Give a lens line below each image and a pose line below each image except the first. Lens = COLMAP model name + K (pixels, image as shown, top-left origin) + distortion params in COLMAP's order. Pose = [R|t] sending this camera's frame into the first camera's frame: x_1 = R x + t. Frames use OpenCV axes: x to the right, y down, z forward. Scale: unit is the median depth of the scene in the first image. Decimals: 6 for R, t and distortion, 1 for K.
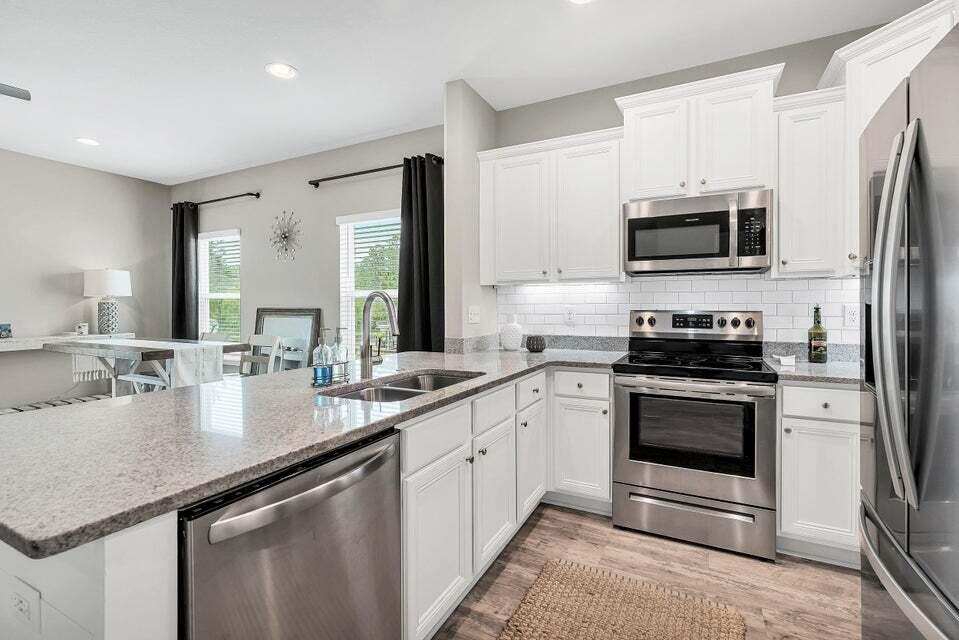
lens RADIAL K [[442.7, 0, 476.5], [0, 442.7, 315.3], [0, 0, 1]] dist [-0.023138, -0.000440]
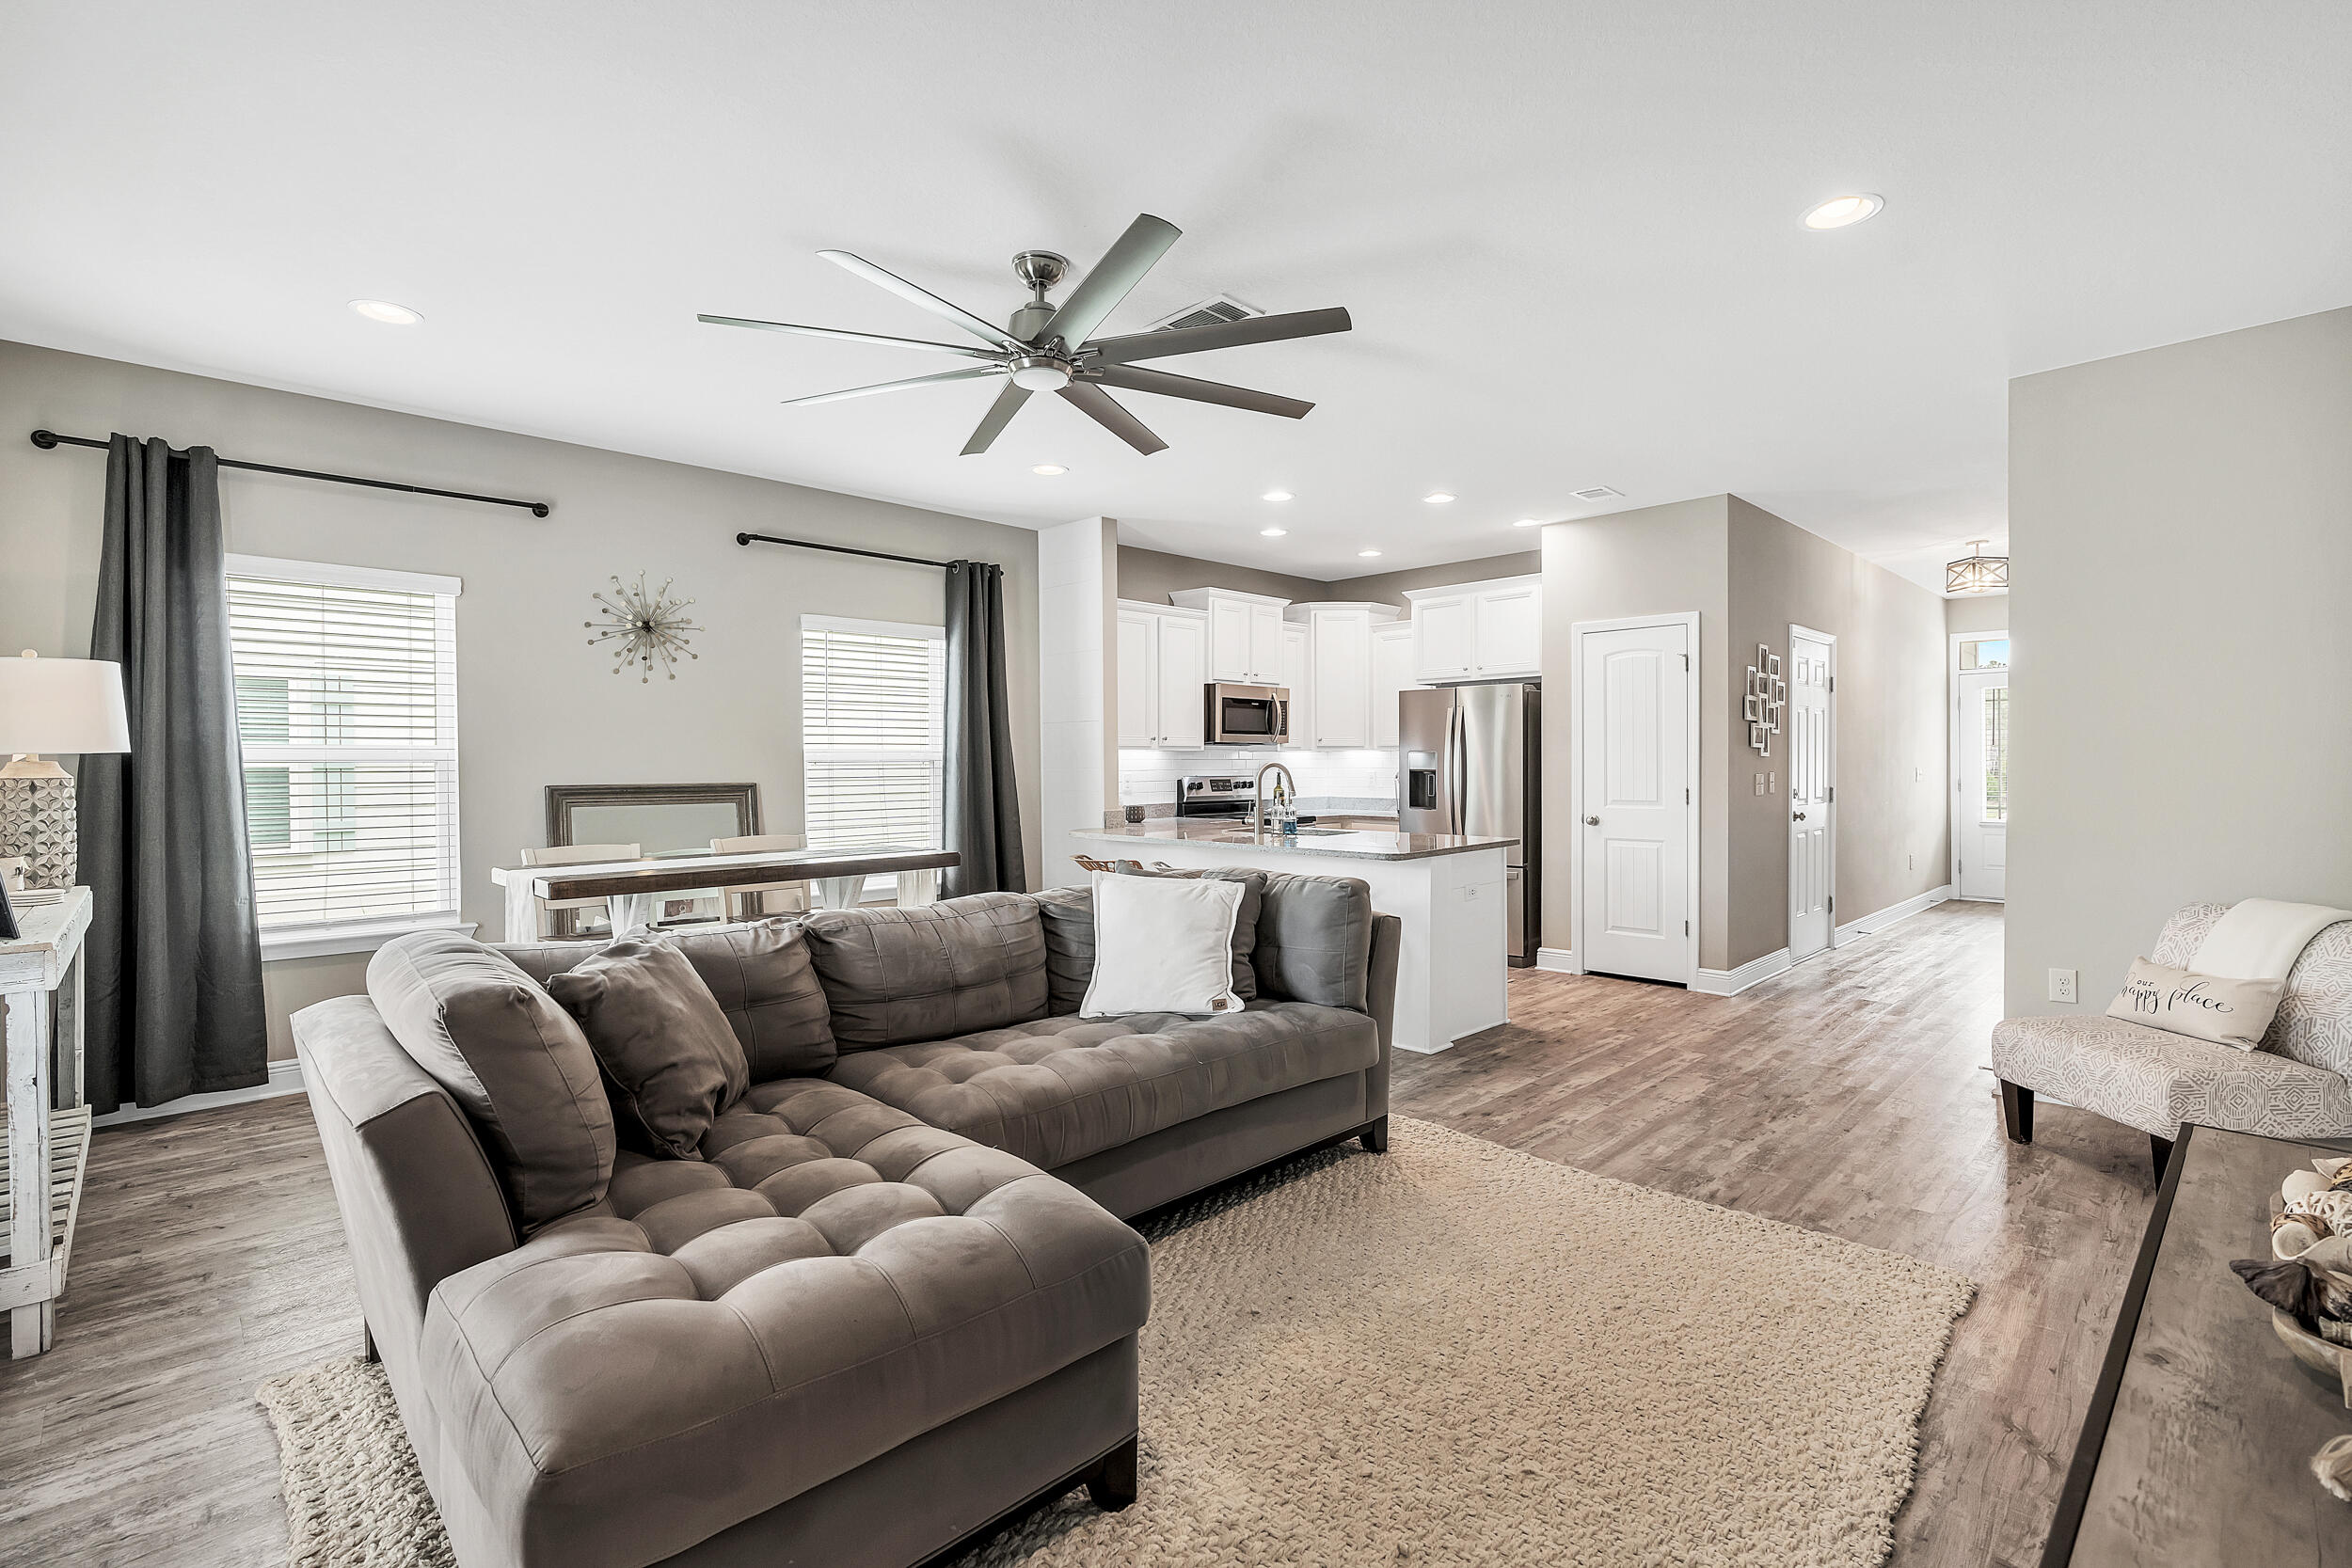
lens RADIAL K [[1061.2, 0, 1189.6], [0, 1061.2, 777.8], [0, 0, 1]] dist [-0.005275, 0.000864]
pose [[0.301148, -0.011992, 0.953502, -1.414348], [0.028214, 0.999595, 0.003661, -0.012030], [-0.953160, 0.025799, 0.301365, 0.148859]]
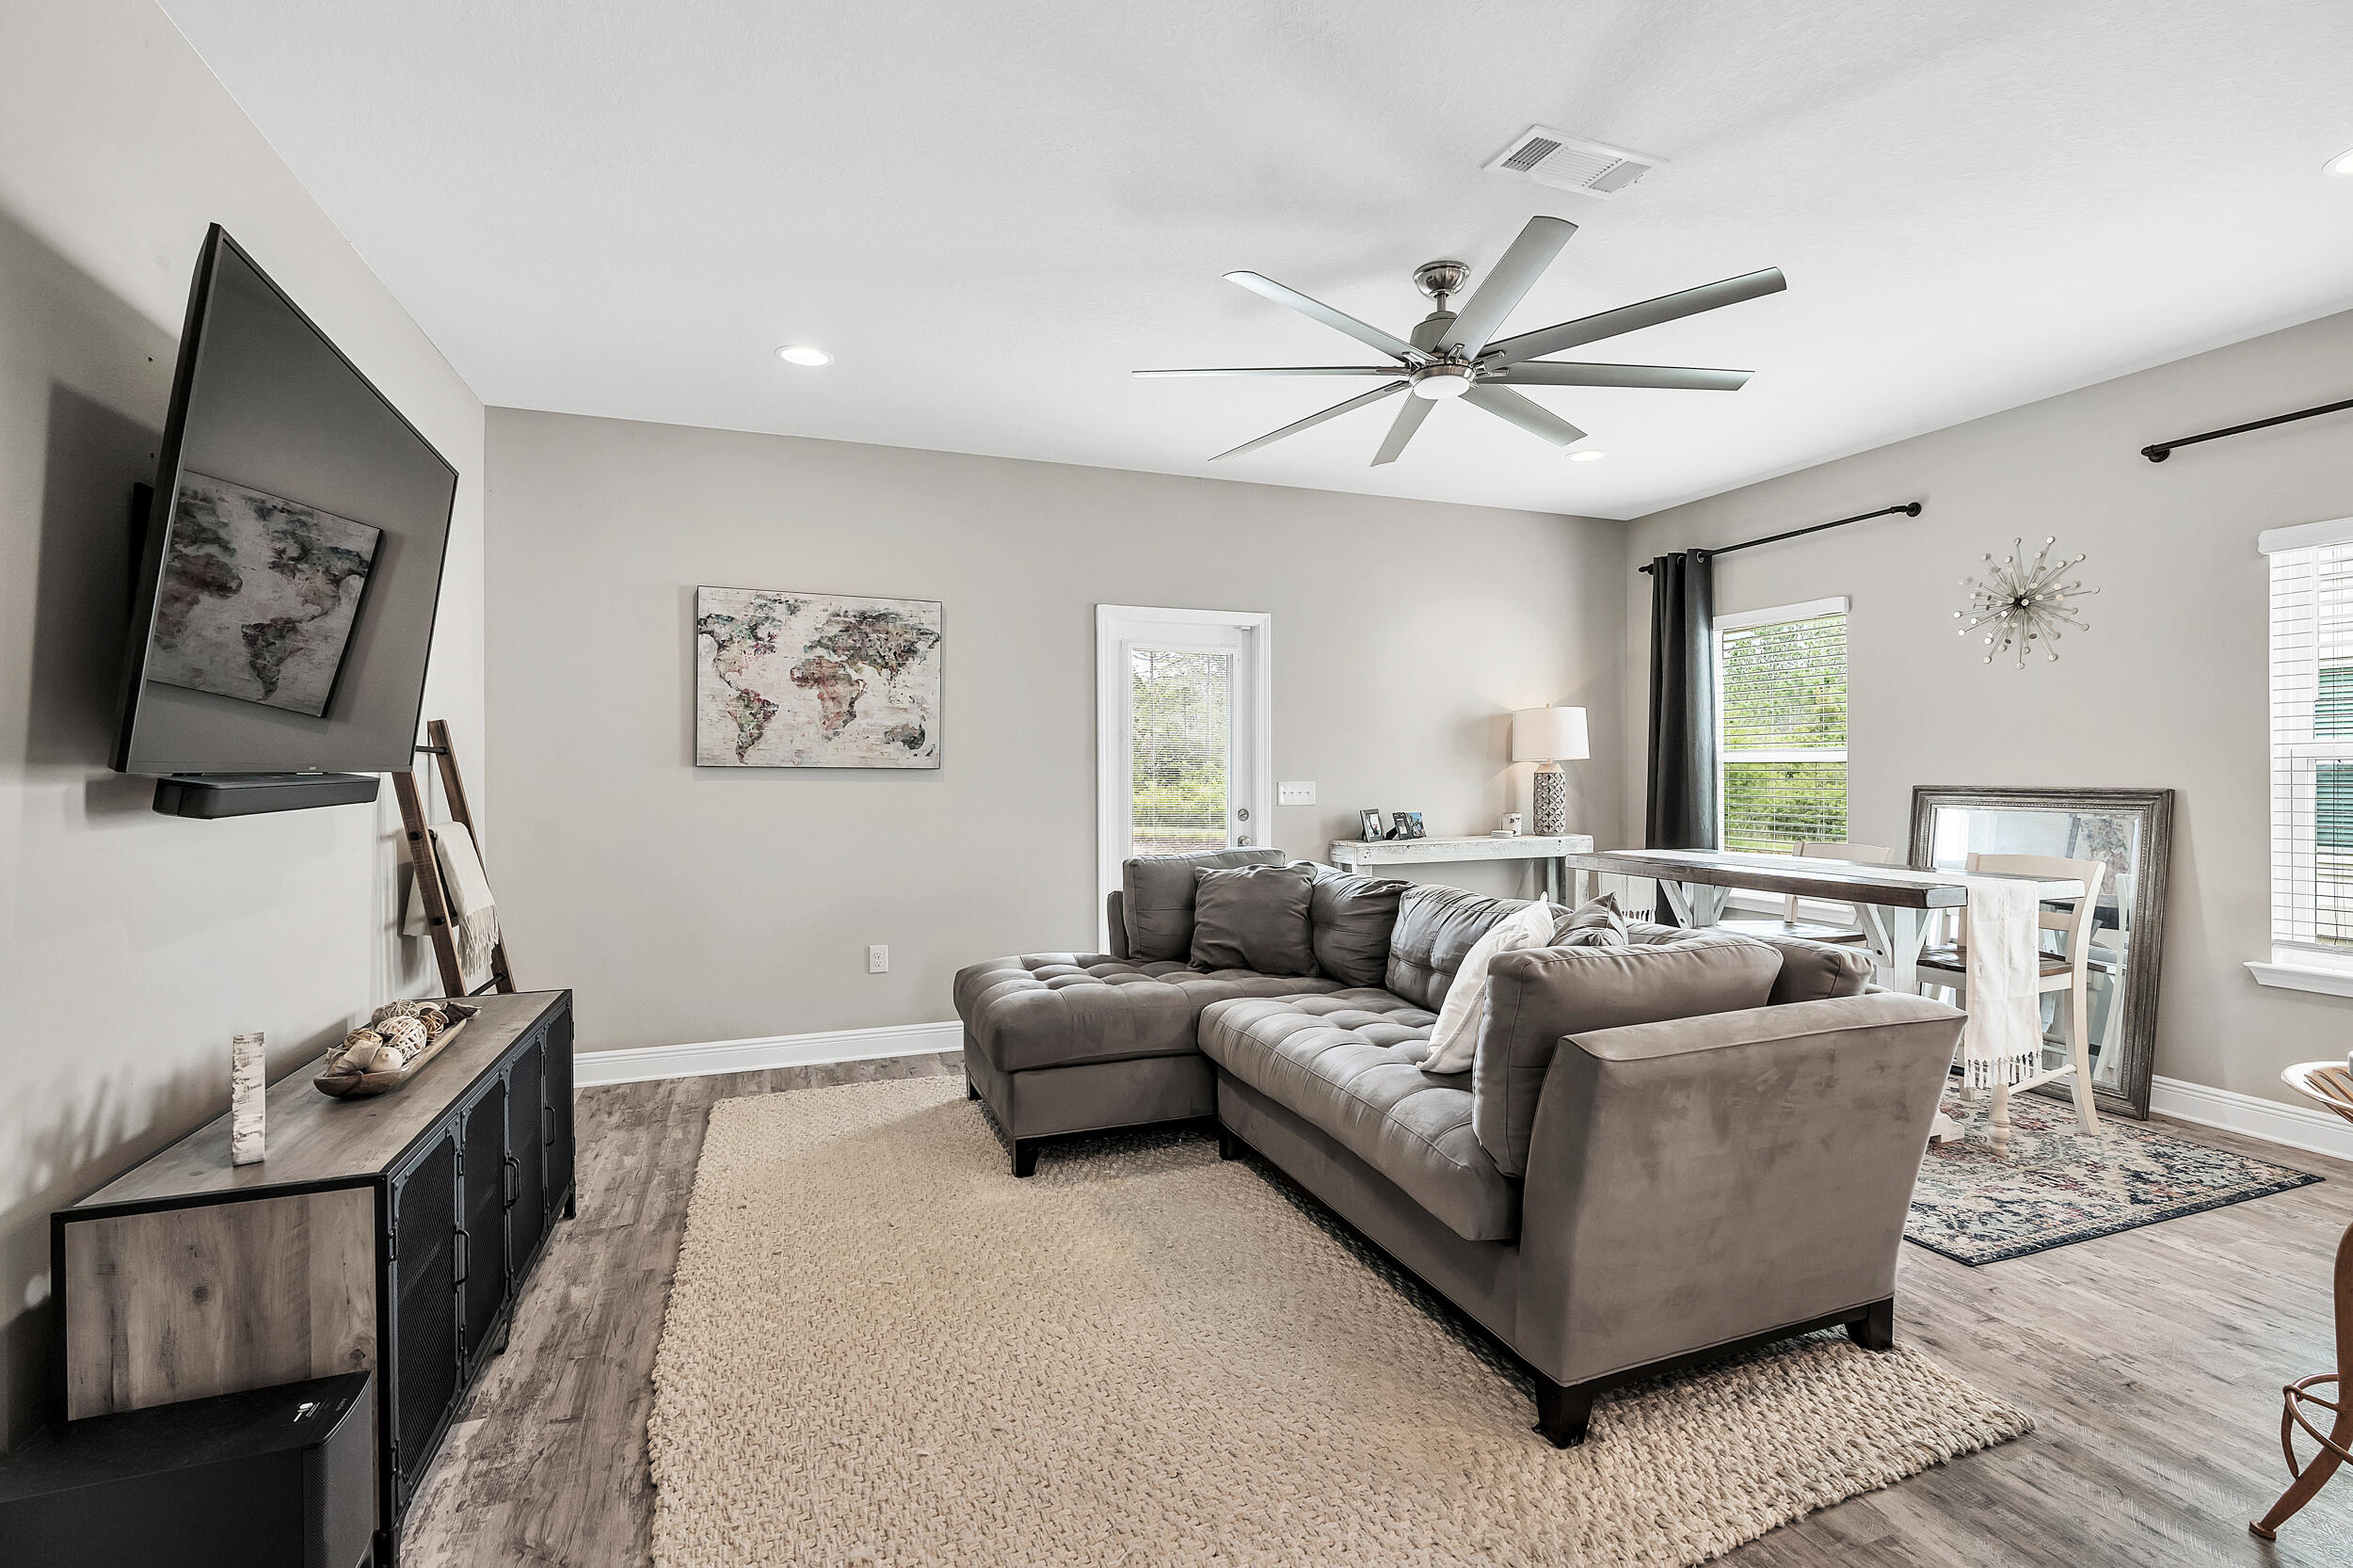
lens RADIAL K [[1061.7, 0, 1187.3], [0, 1061.7, 776.4], [0, 0, 1]] dist [-0.005275, 0.000864]
pose [[0.755644, 0.000773, -0.654982, -0.408200], [-0.012058, 0.999846, -0.012732, -0.005006], [0.654872, 0.017519, 0.755537, -0.206029]]
